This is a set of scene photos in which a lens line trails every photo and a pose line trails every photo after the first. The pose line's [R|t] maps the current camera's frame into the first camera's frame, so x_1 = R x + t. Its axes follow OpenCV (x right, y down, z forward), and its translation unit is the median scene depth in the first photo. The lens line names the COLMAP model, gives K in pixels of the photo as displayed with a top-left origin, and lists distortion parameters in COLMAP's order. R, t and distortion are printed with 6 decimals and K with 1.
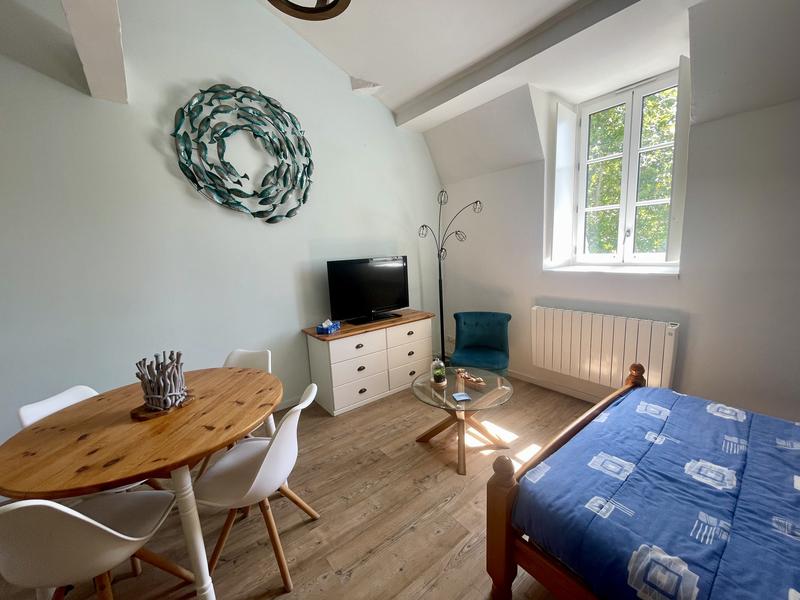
lens RADIAL K [[322.2, 0, 399.9], [0, 322.2, 297.5], [0, 0, 1]] dist [0.000158, 0.000014]
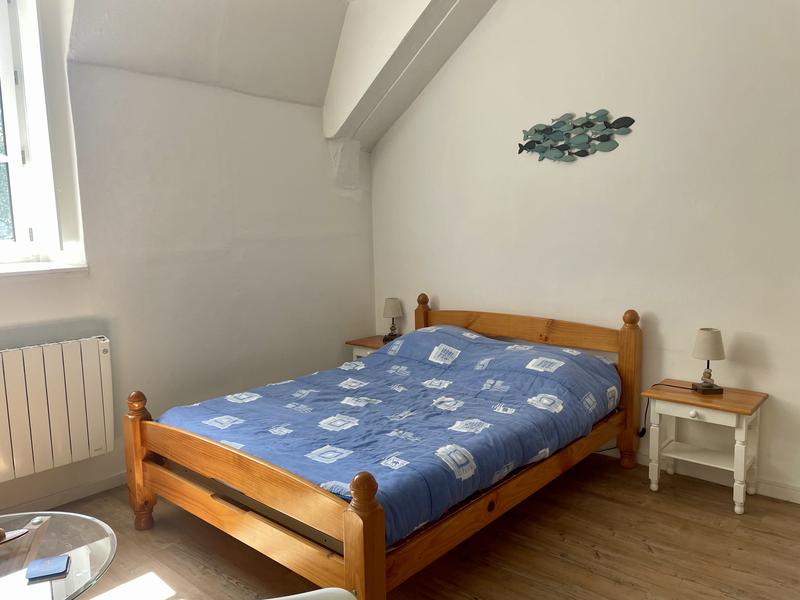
lens RADIAL K [[611.9, 0, 400.0], [0, 611.9, 300.0], [0, 0, 1]] dist [0.047331, -0.001517]
pose [[-0.197267, -0.078624, 0.977192, -0.819401], [0.174378, 0.978070, 0.113896, -0.052218], [-0.964717, 0.192868, -0.179230, 0.809197]]
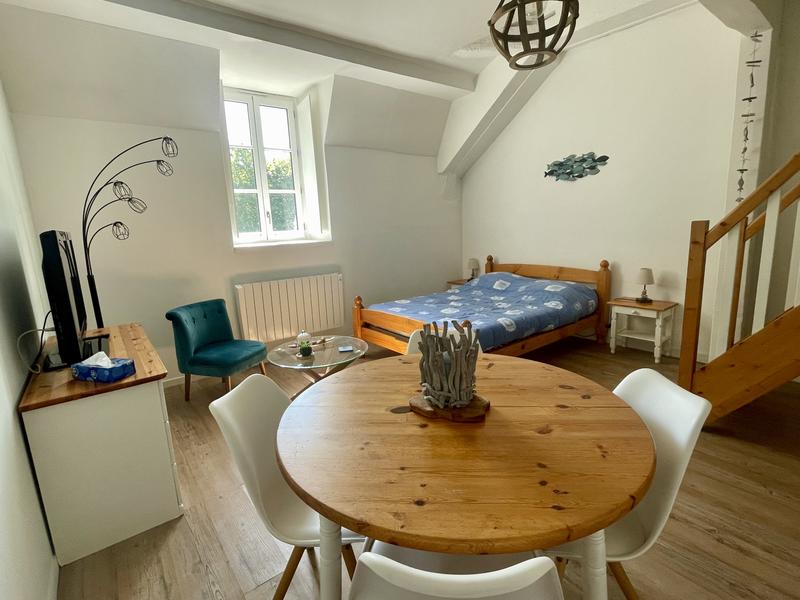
lens RADIAL K [[392.4, 0, 396.4], [0, 392.4, 295.7], [0, 0, 1]] dist [0.001565, 0.000233]
pose [[-0.011350, -0.138449, 0.990305, -1.391260], [0.192741, 0.971493, 0.138028, -0.026039], [-0.981184, 0.192439, 0.015658, 0.978836]]
